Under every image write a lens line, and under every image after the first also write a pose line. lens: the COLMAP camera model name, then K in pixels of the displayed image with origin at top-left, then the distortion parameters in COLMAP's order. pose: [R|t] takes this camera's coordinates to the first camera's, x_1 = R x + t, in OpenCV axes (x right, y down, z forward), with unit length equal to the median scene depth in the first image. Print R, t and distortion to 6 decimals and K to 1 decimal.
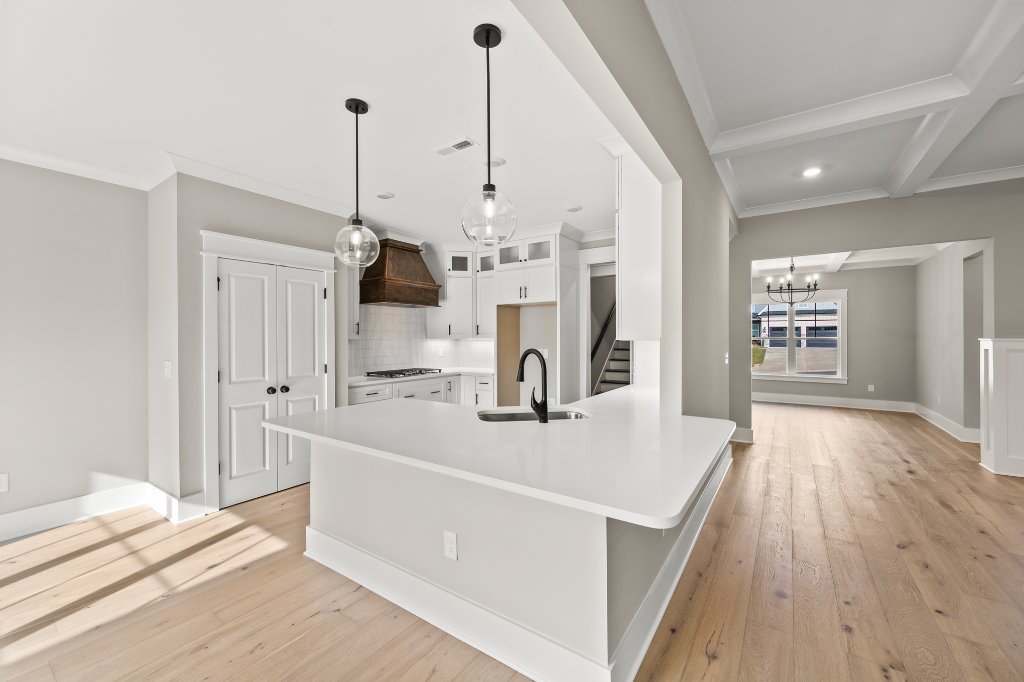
lens RADIAL K [[407.0, 0, 512.0], [0, 407.0, 341.0], [0, 0, 1]] dist [0.000659, 0.000088]
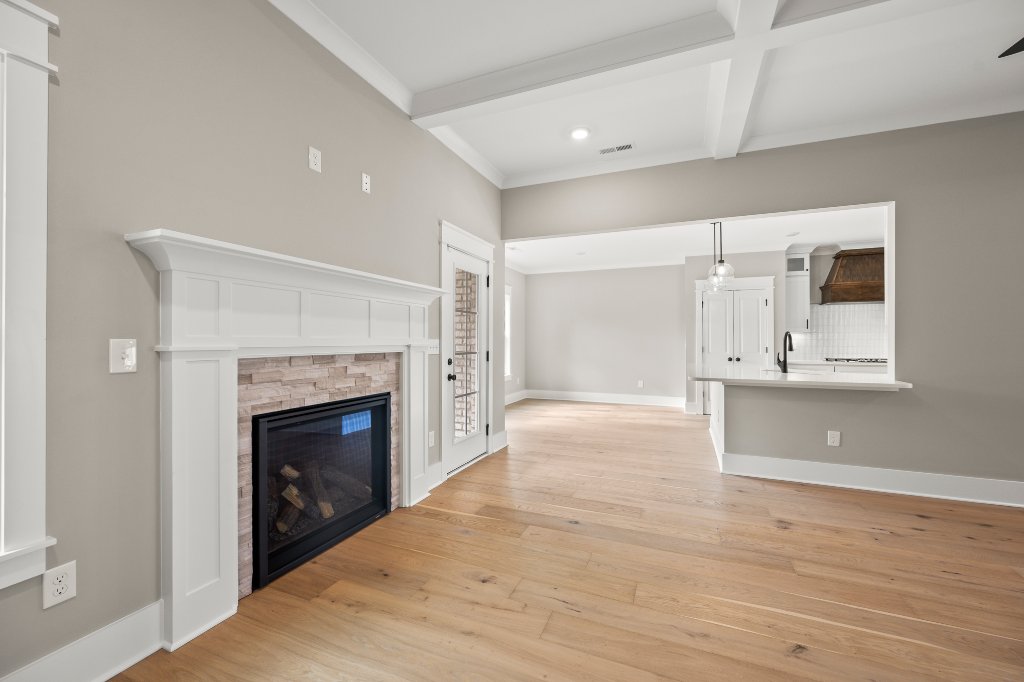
lens RADIAL K [[407.0, 0, 512.0], [0, 407.0, 341.0], [0, 0, 1]] dist [0.000659, 0.000088]
pose [[0.200928, 0.002056, -0.979604, 0.978267], [-0.009631, 0.999954, 0.000123, 0.046853], [0.979559, 0.009410, 0.200938, -0.318321]]
